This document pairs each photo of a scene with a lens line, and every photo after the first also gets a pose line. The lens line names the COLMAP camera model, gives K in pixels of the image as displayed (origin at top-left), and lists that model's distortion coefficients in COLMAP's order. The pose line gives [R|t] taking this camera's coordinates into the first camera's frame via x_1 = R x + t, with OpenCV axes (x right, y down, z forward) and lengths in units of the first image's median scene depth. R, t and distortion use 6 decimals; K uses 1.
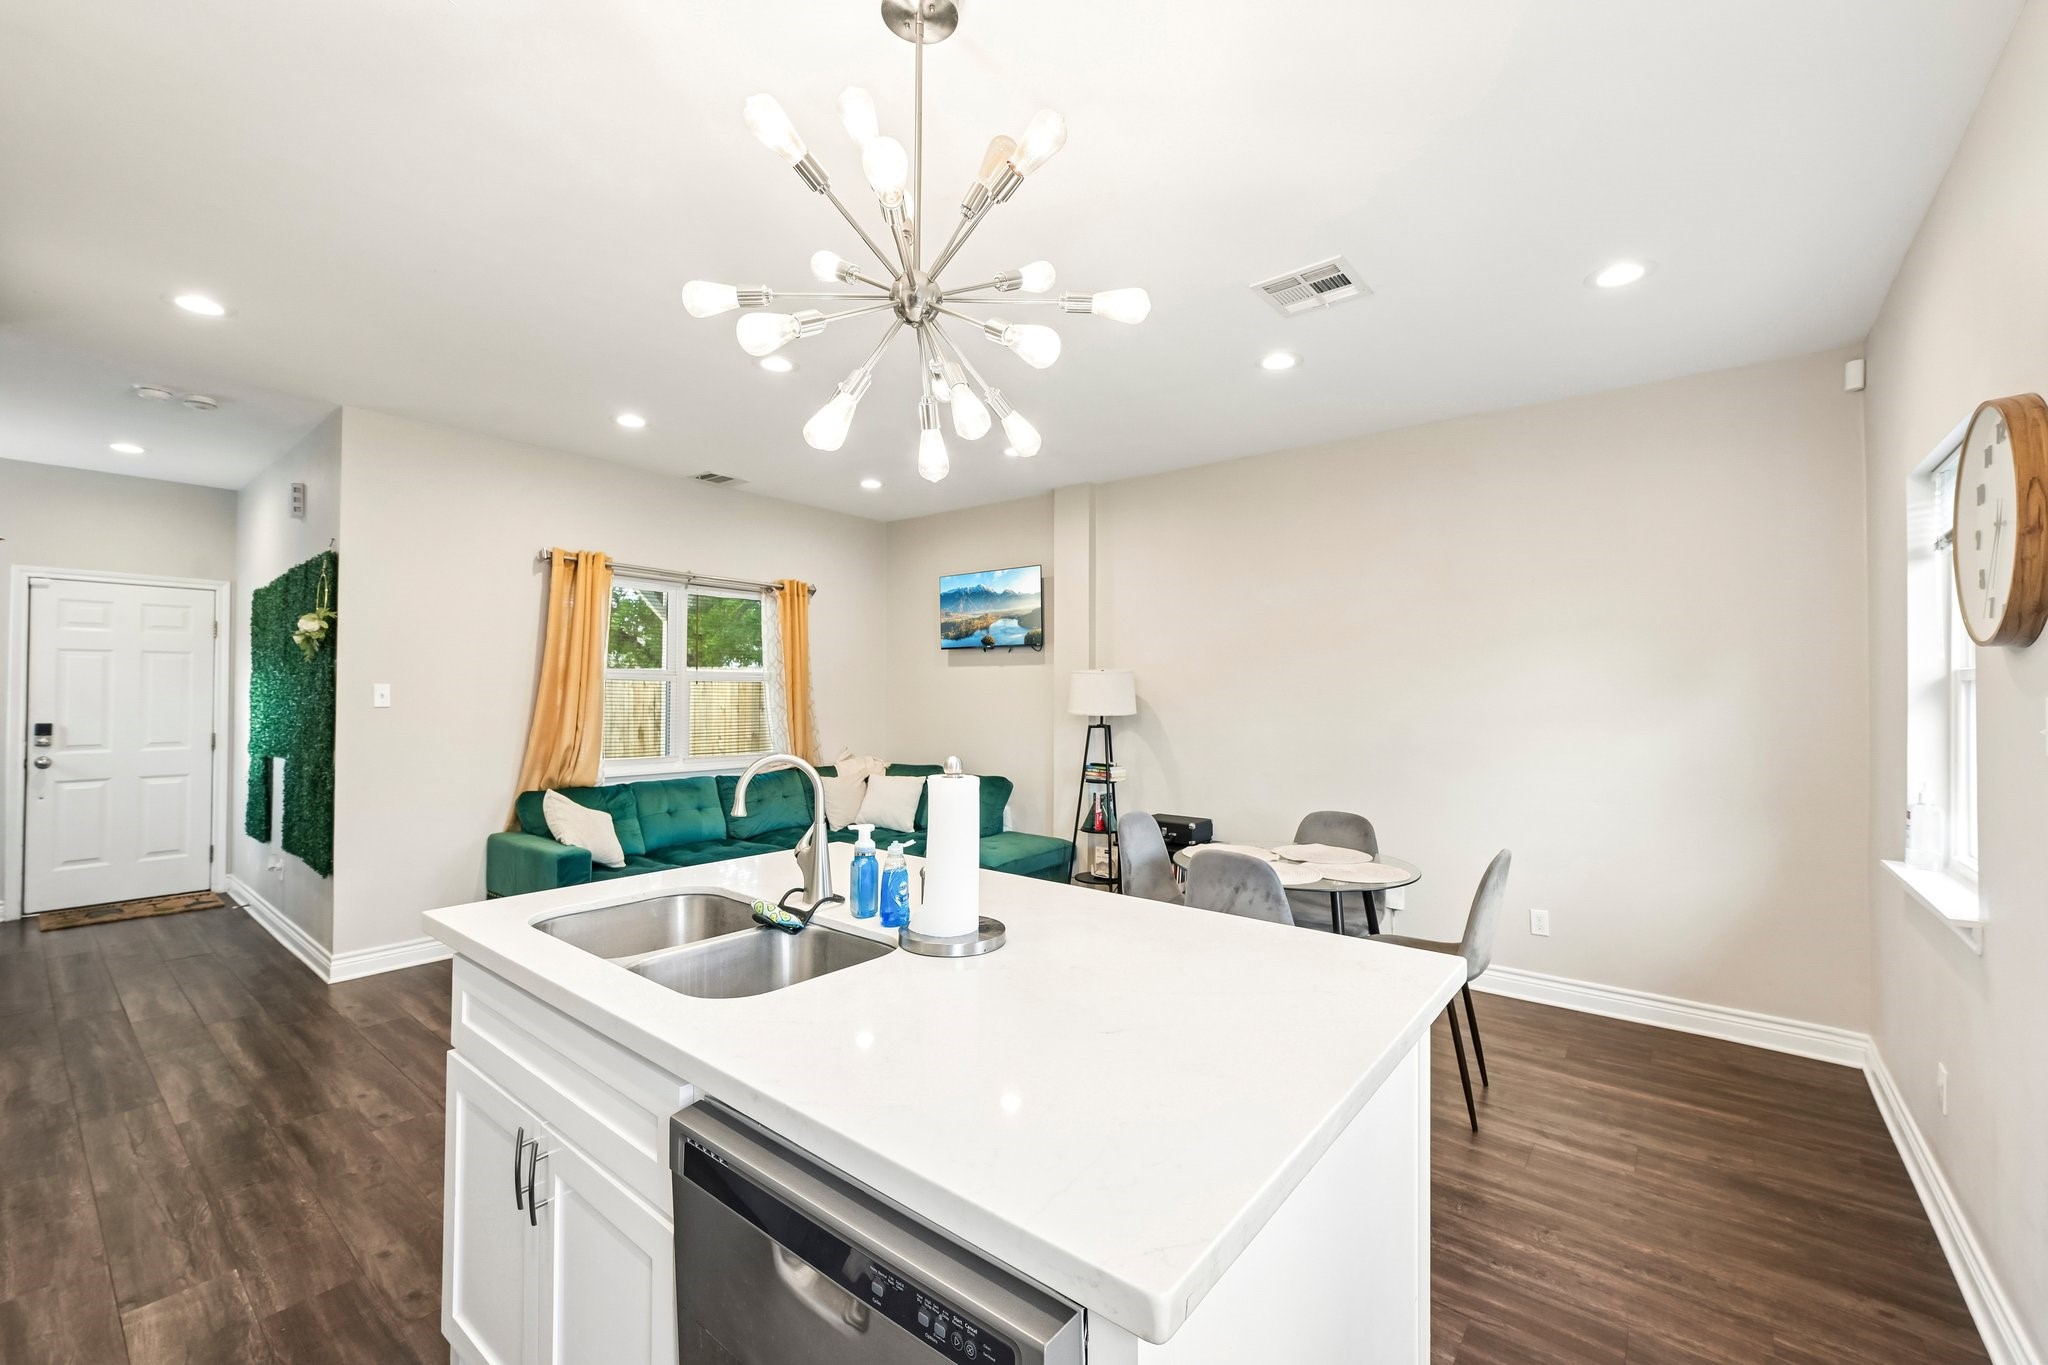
lens RADIAL K [[839.4, 0, 1022.7], [0, 839.4, 678.6], [0, 0, 1]] dist [0.001478, 0.000123]
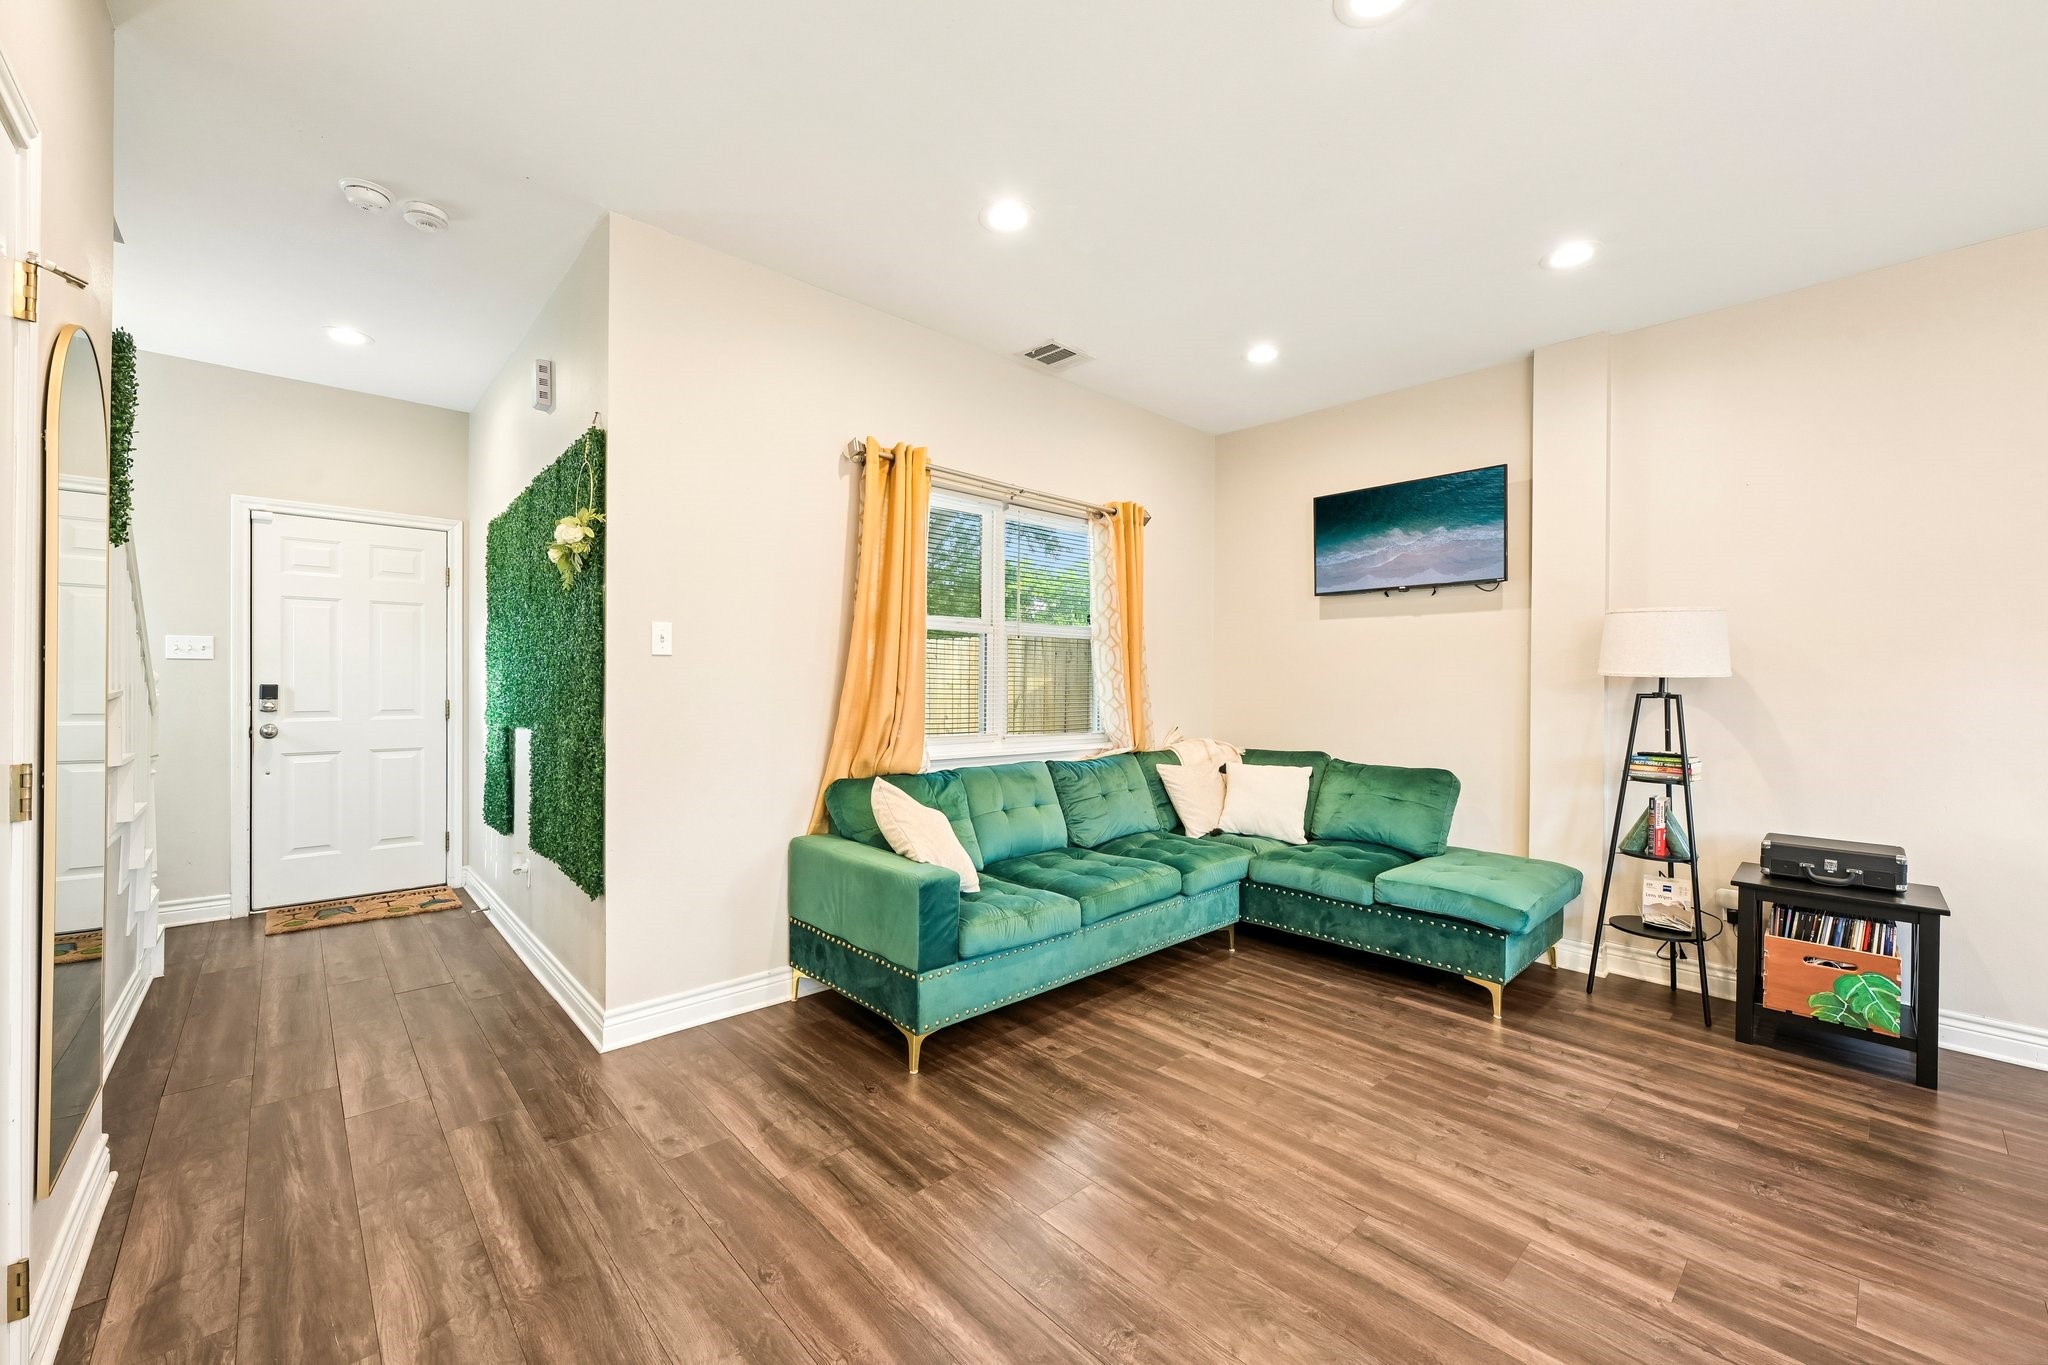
lens RADIAL K [[810.5, 0, 1026.7], [0, 810.5, 684.4], [0, 0, 1]] dist [-0.001601, 0.000475]
pose [[0.989726, 0.004049, -0.142919, -0.307863], [-0.001240, 0.999804, 0.019742, 0.037252], [0.142971, -0.019362, 0.989537, 0.317035]]
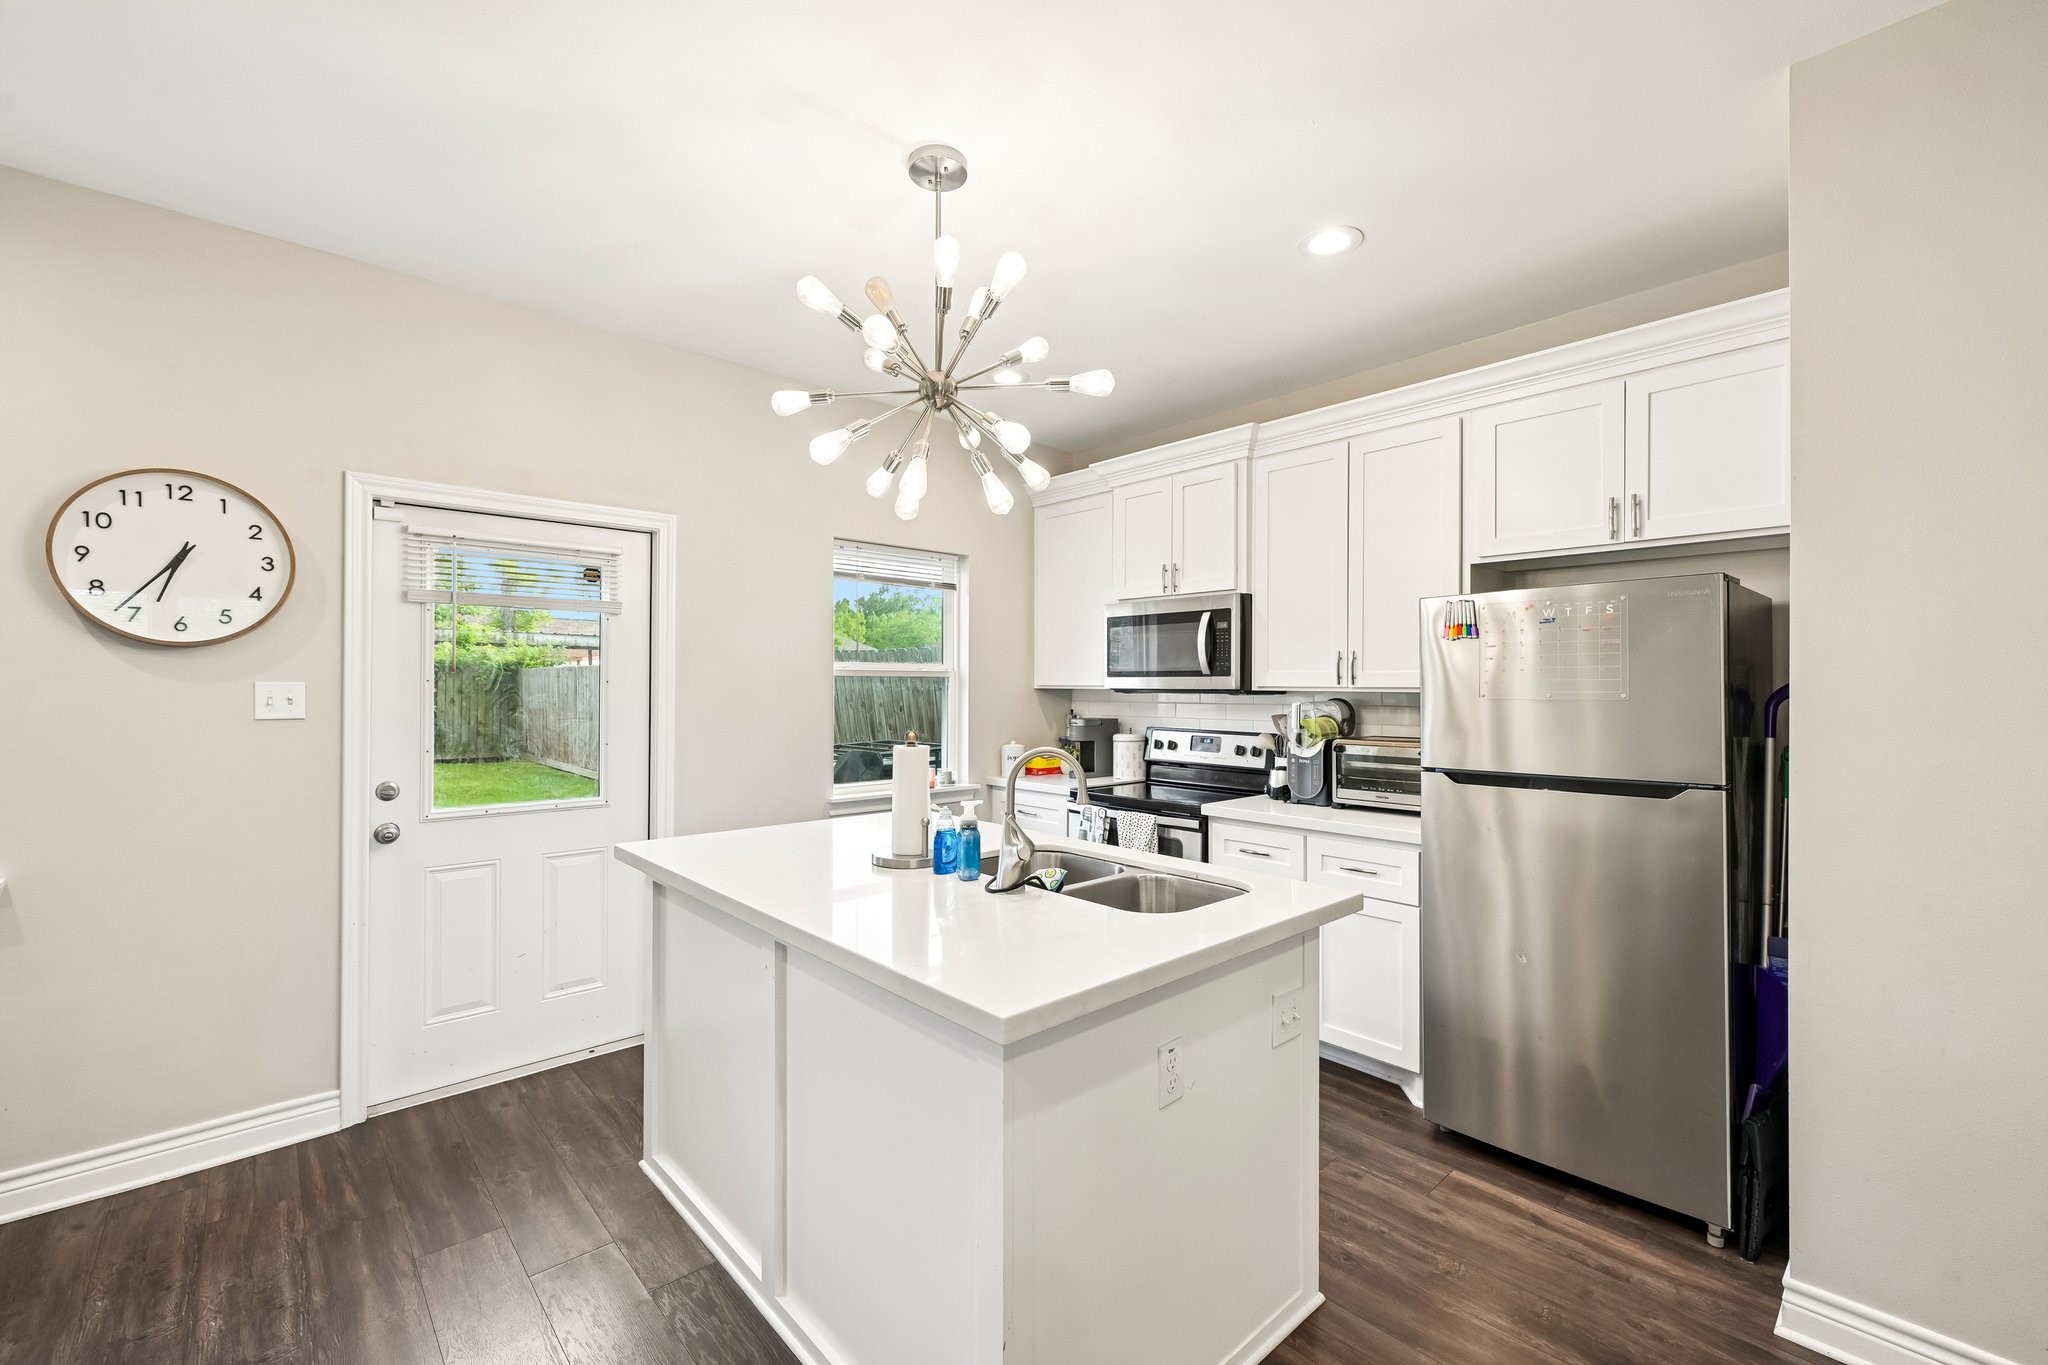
lens RADIAL K [[845.8, 0, 1026.4], [0, 845.8, 683.7], [0, 0, 1]] dist [-0.000037, -0.000097]
pose [[-0.988830, -0.010128, 0.148705, -0.154016], [-0.012579, 0.999800, -0.015548, 0.010118], [-0.148517, -0.017245, -0.988759, 0.751867]]
